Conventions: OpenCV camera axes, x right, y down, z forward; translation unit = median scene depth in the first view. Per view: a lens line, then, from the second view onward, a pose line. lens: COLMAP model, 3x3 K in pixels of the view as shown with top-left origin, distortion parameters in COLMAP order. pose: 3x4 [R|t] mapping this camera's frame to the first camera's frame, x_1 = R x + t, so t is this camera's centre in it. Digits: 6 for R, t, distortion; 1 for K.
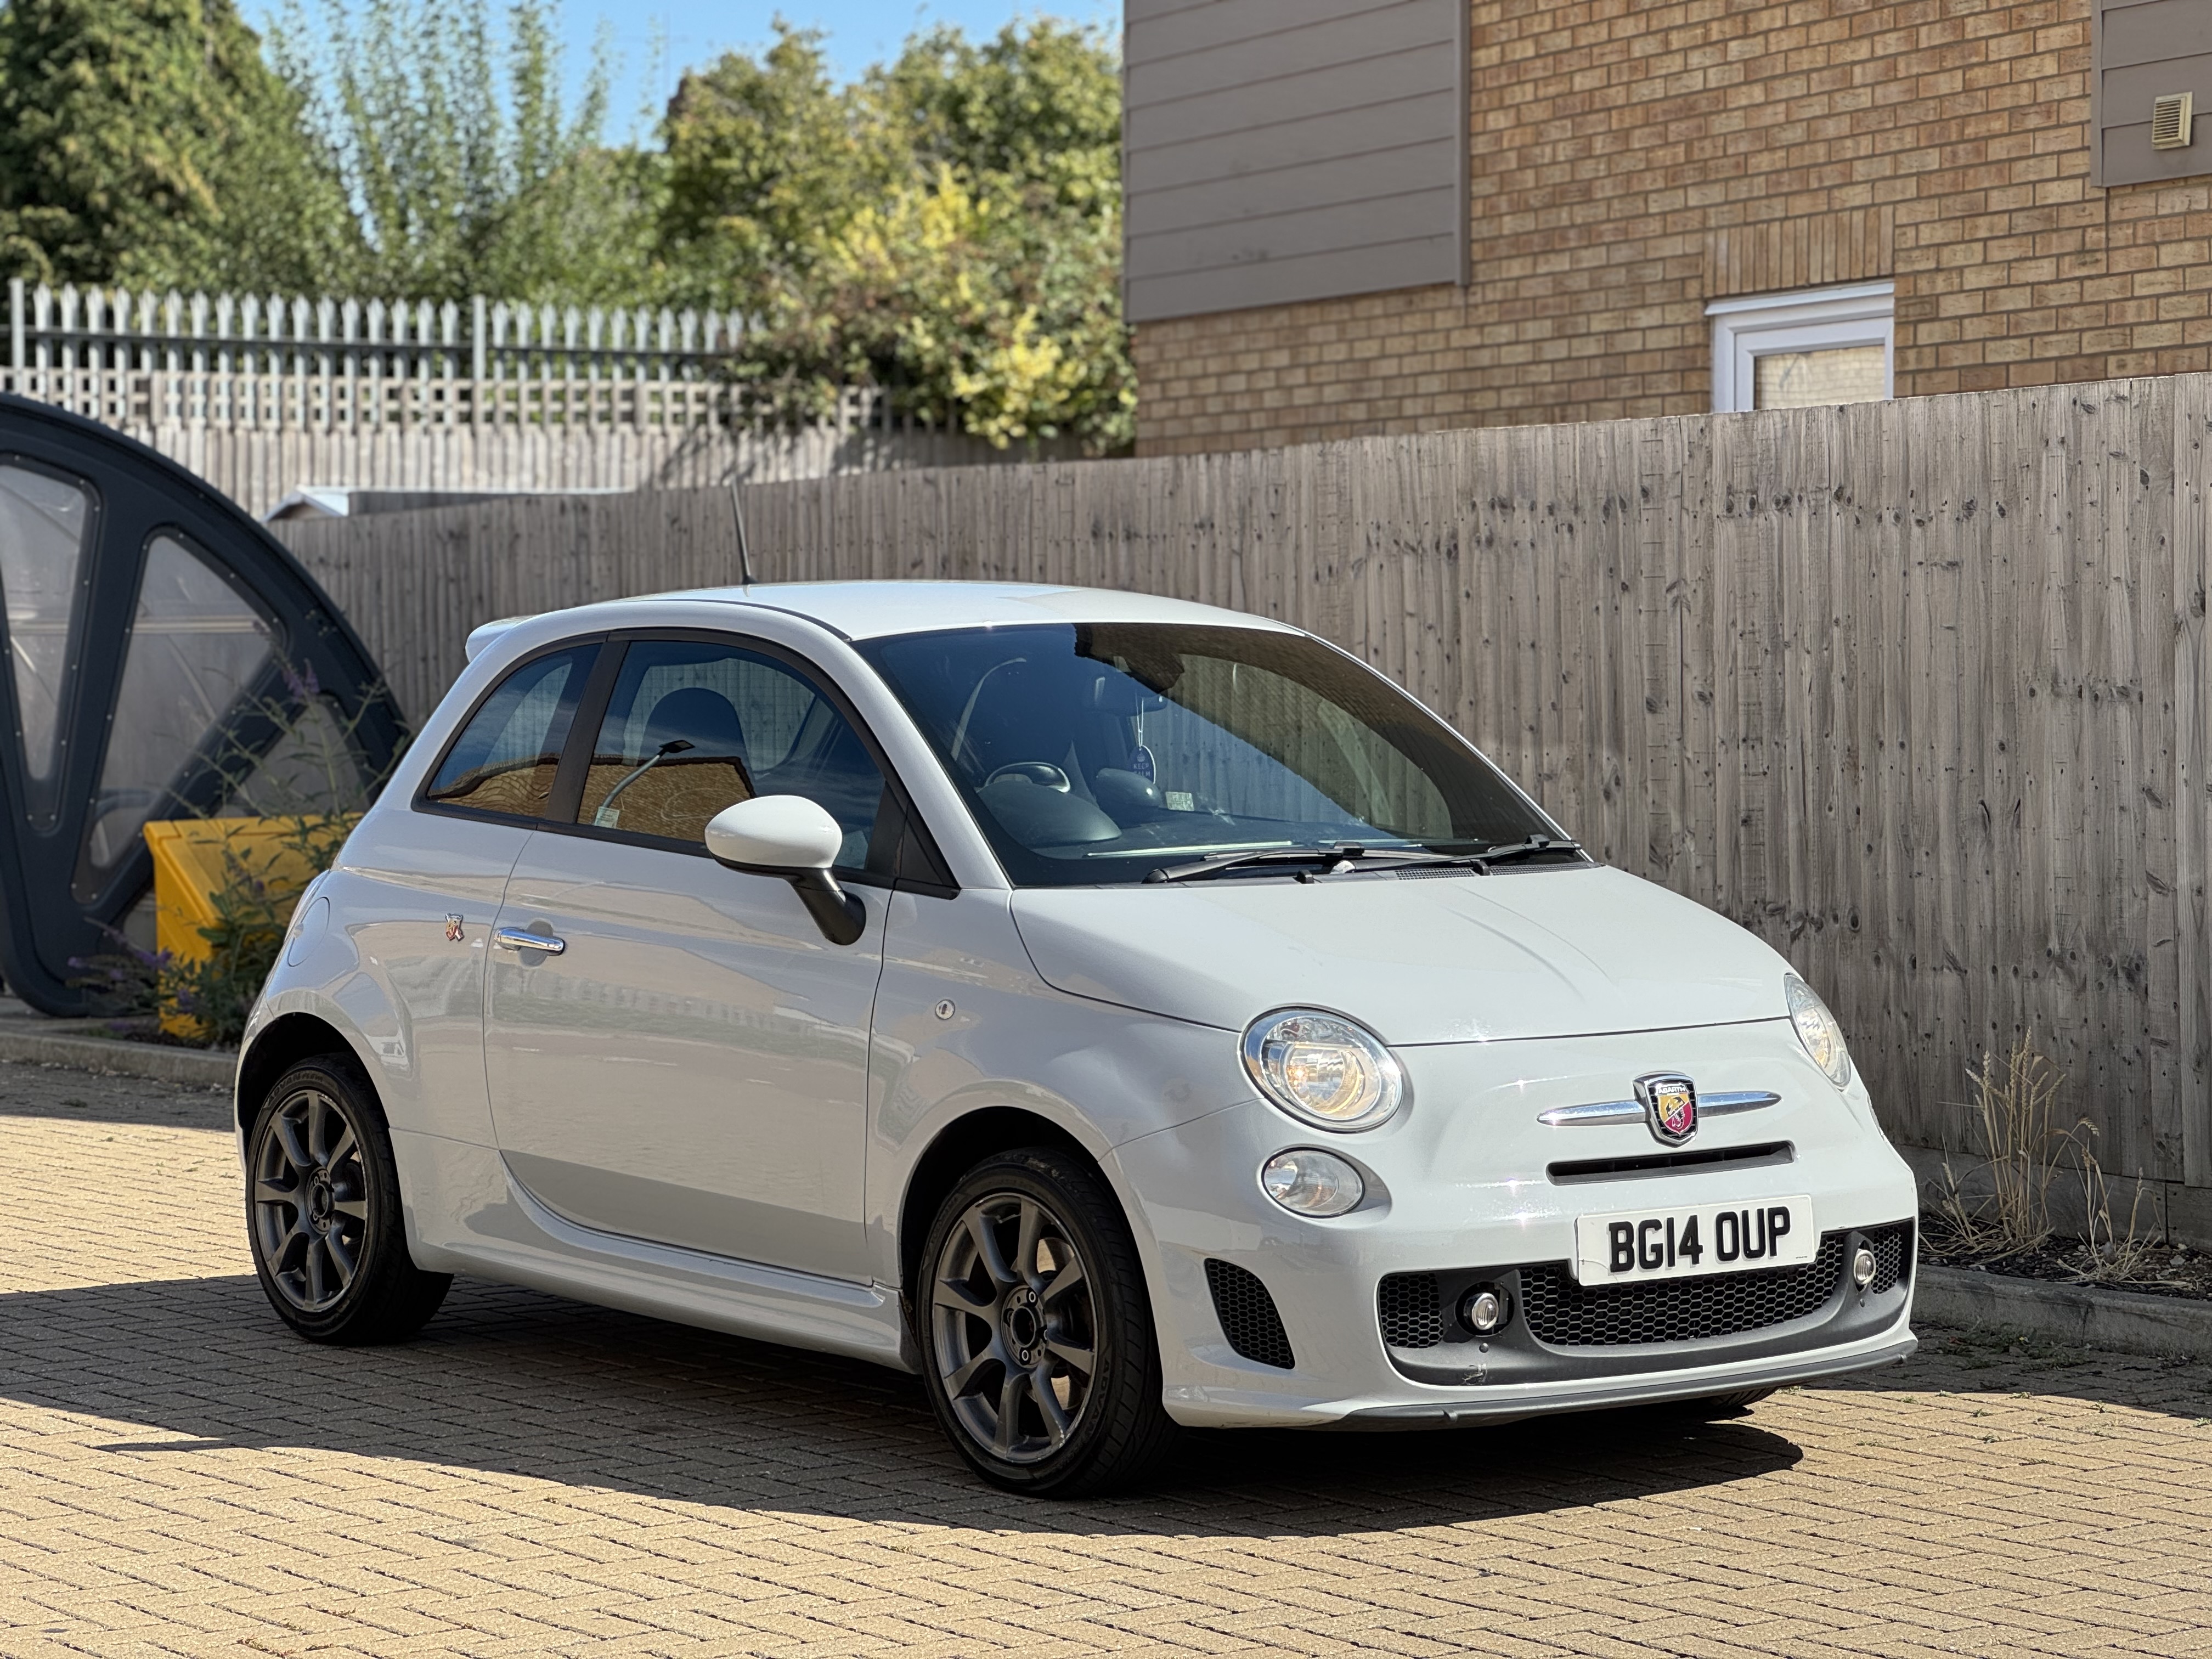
lens RADIAL K [[5046.4, 0, 1006.1], [0, 5046.4, 836.3], [0, 0, 1]] dist [-0.609325, 12.591948]
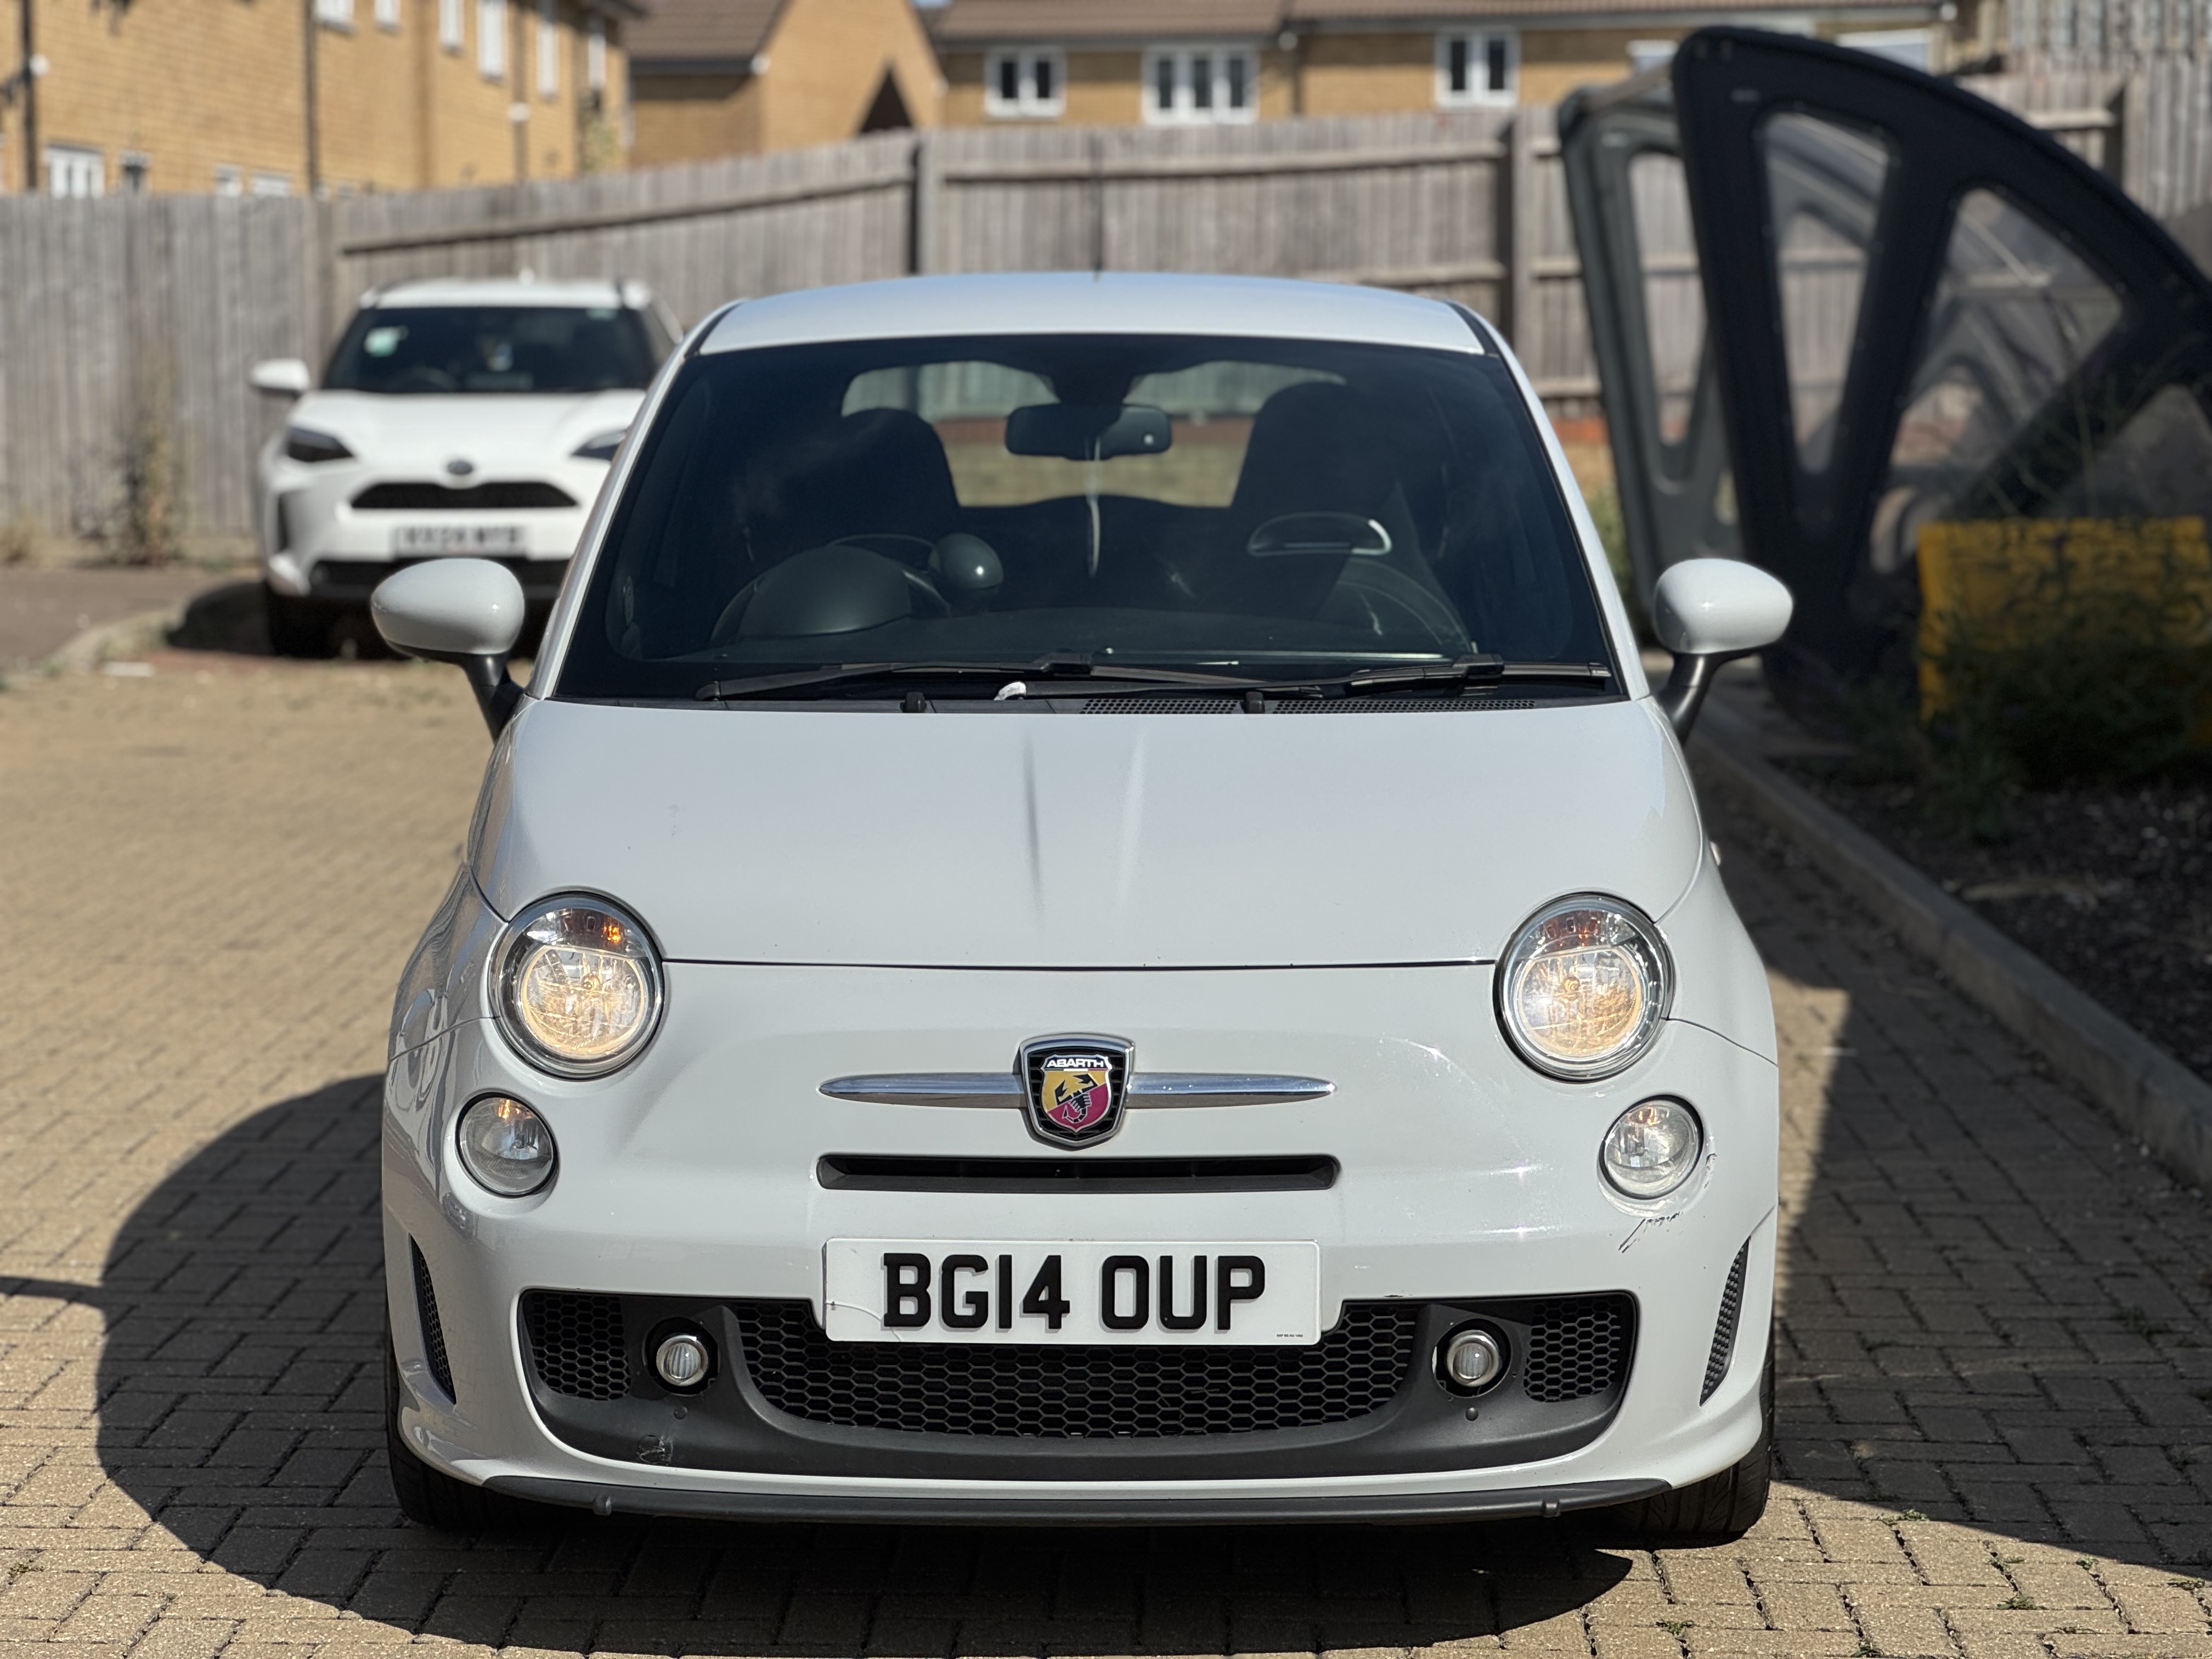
lens RADIAL K [[4984.3, 0, 1106.0], [0, 4984.3, 829.5], [0, 0, 1]] dist [0.166289, 0.373024]
pose [[0.785100, 0.071610, -0.615215, 0.273990], [-0.027397, 0.996337, 0.081010, -0.017325], [0.618763, -0.046746, 0.784186, 0.244409]]
